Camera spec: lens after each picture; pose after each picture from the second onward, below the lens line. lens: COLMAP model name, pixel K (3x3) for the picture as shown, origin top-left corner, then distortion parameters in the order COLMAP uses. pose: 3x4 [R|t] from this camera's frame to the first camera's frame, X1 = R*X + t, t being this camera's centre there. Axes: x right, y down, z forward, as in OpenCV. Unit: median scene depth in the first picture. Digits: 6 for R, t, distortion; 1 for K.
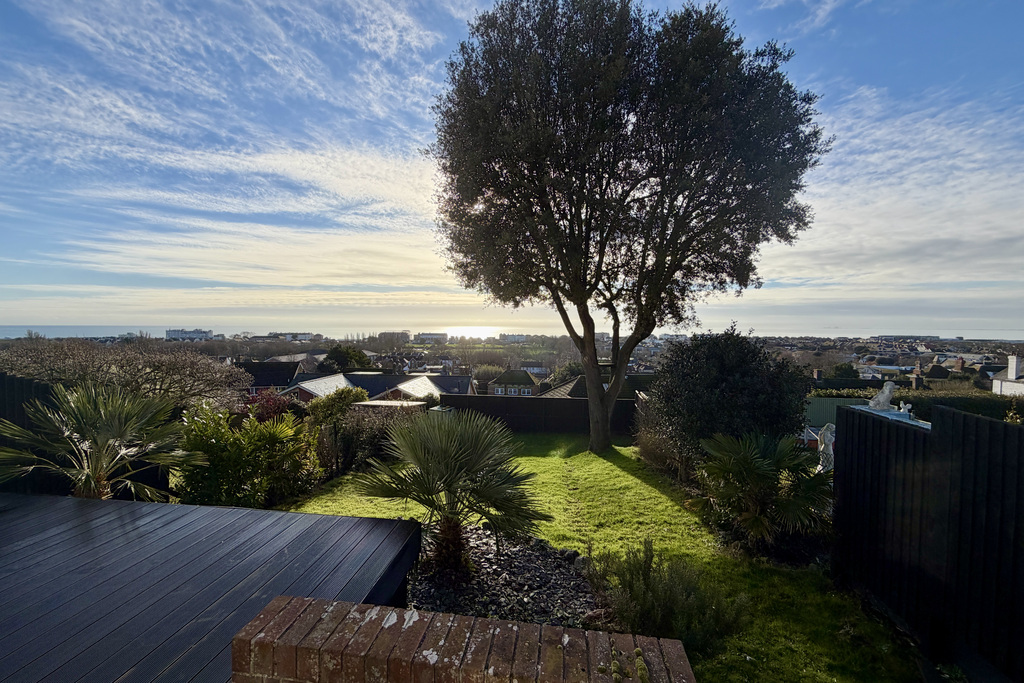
lens RADIAL K [[409.6, 0, 508.5], [0, 409.6, 343.6], [0, 0, 1]] dist [0.000398, 0.000474]
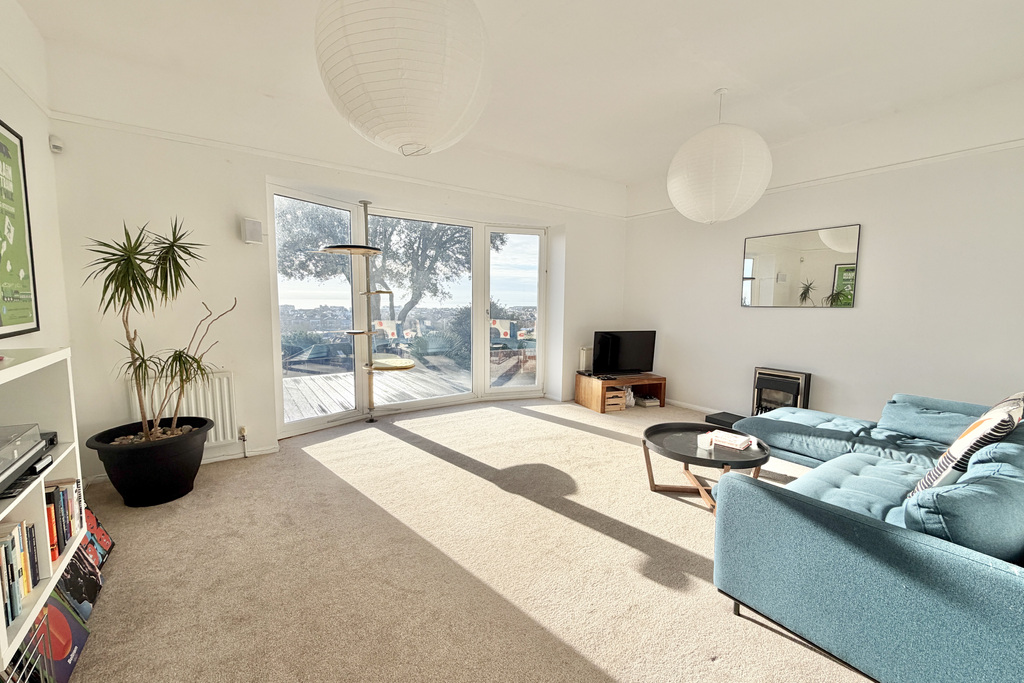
lens RADIAL K [[415.7, 0, 510.6], [0, 415.7, 340.9], [0, 0, 1]] dist [0.001203, -0.000069]
pose [[0.745477, -0.061970, 0.663645, -0.260129], [0.022320, 0.997431, 0.068066, 0.010530], [-0.666158, -0.035929, 0.744945, -0.208871]]
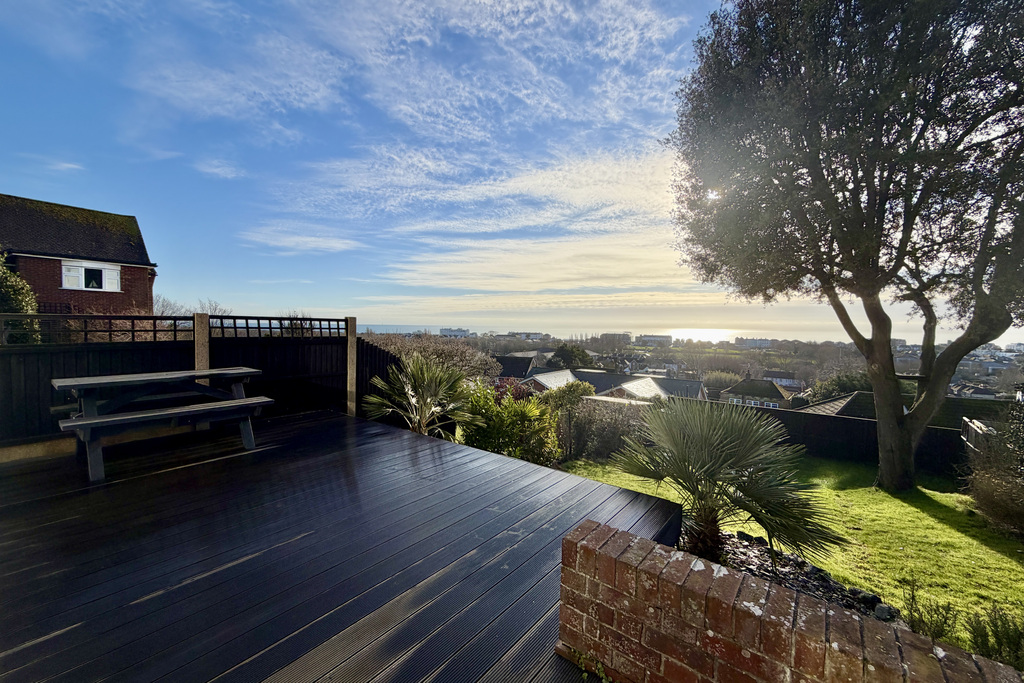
lens RADIAL K [[406.5, 0, 510.0], [0, 406.5, 340.6], [0, 0, 1]] dist [0.012202, -0.003224]
pose [[0.864633, 0.026172, -0.501722, -0.012077], [-0.031846, 0.999489, -0.002744, 0.007670], [0.501394, 0.018350, 0.865024, -0.008759]]
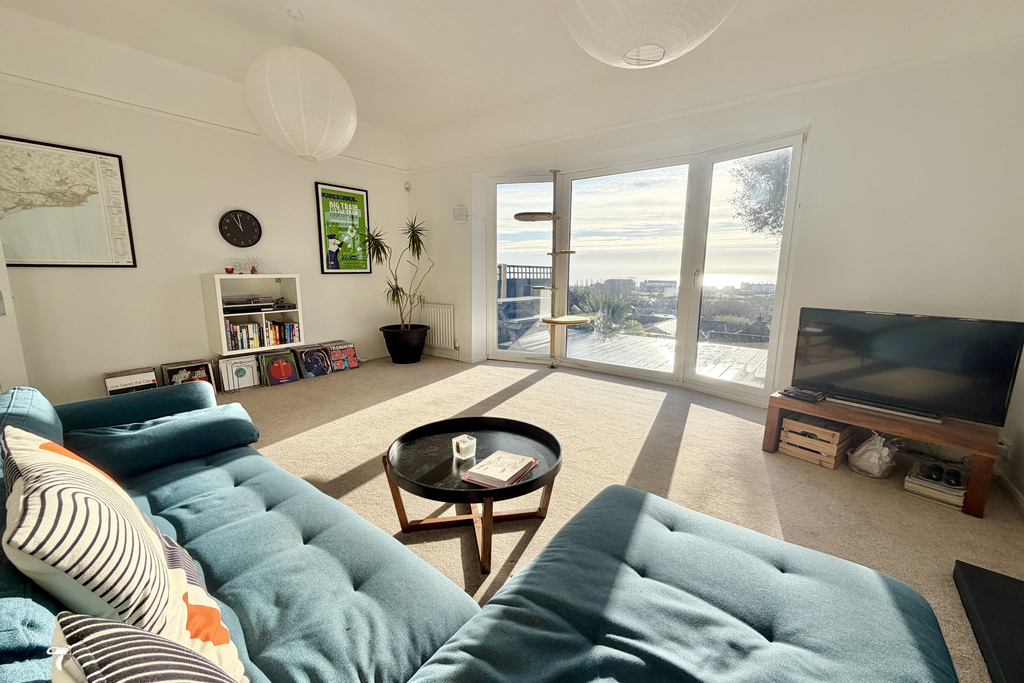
lens RADIAL K [[406.5, 0, 510.0], [0, 406.5, 340.6], [0, 0, 1]] dist [0.012202, -0.003224]
pose [[0.862739, 0.090269, -0.497527, -0.077136], [-0.029385, 0.991224, 0.128889, 0.018660], [0.504795, -0.096578, 0.857820, -0.221103]]
